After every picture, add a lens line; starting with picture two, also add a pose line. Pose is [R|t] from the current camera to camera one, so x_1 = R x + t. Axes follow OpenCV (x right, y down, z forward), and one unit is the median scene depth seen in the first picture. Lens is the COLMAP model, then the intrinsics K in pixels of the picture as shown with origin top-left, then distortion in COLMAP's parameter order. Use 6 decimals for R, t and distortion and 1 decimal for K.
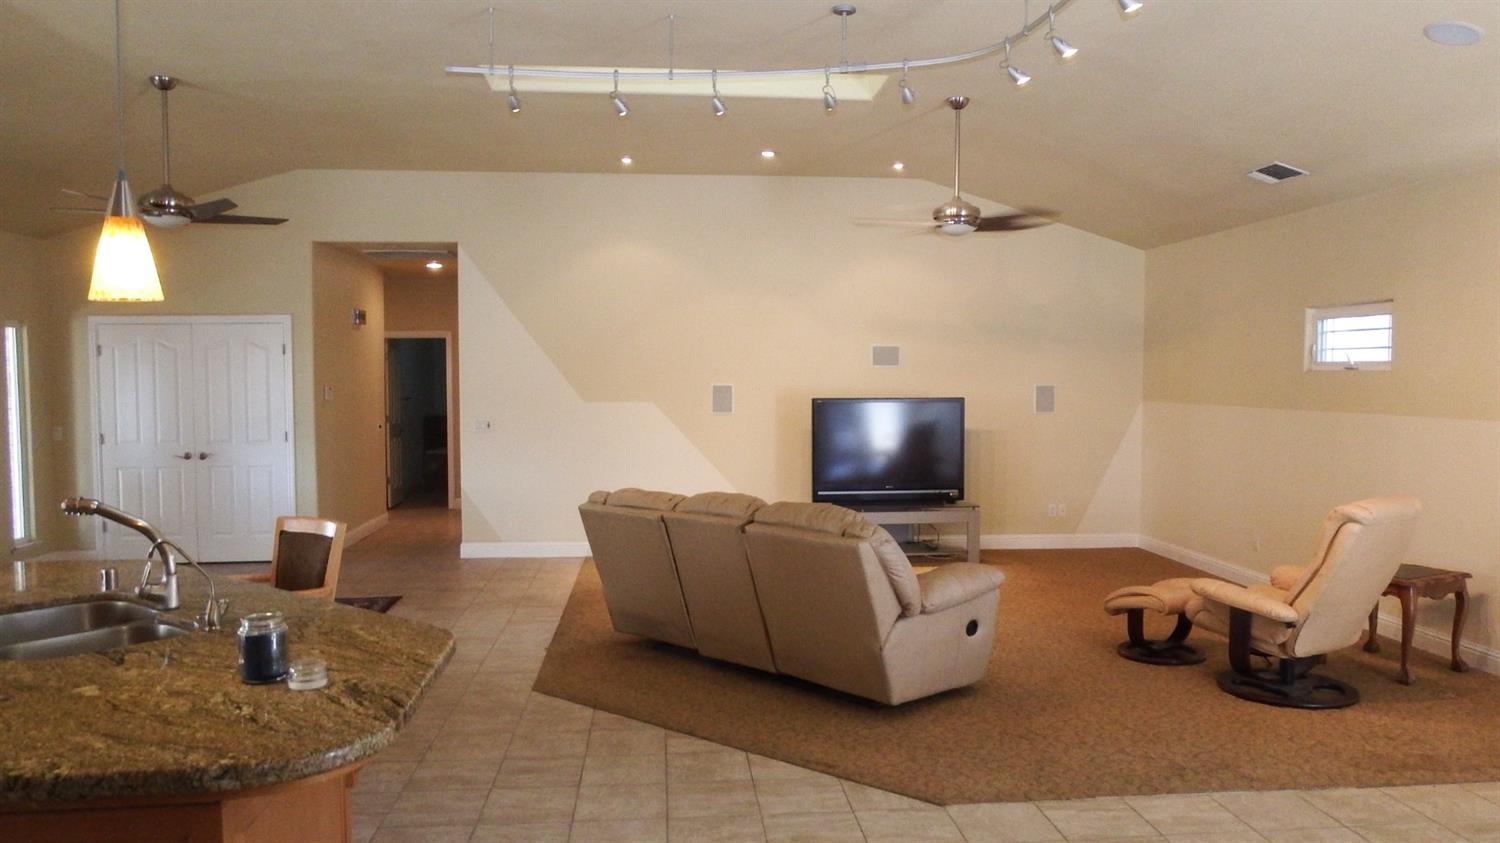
lens RADIAL K [[1085.6, 0, 746.1], [0, 1085.6, 422.3], [0, 0, 1]] dist [0.014410, -0.002028]
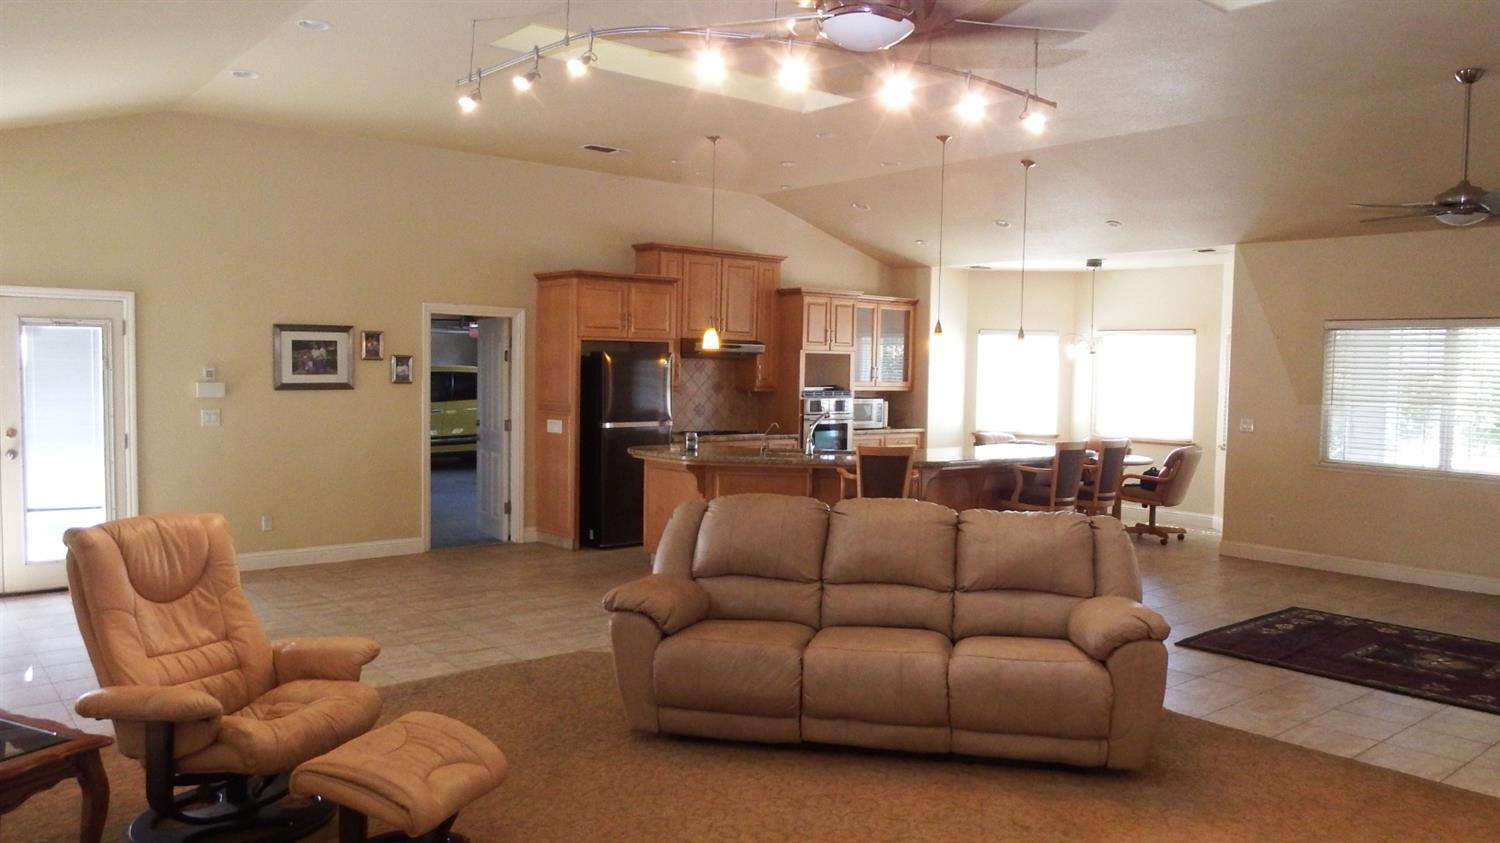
lens RADIAL K [[1085.6, 0, 751.8], [0, 1085.6, 419.8], [0, 0, 1]] dist [0.014410, -0.002028]
pose [[-0.821937, 0.013369, -0.569421, 0.839302], [-0.045112, 0.995056, 0.088480, -0.109298], [0.567789, 0.098413, -0.817270, 2.340293]]
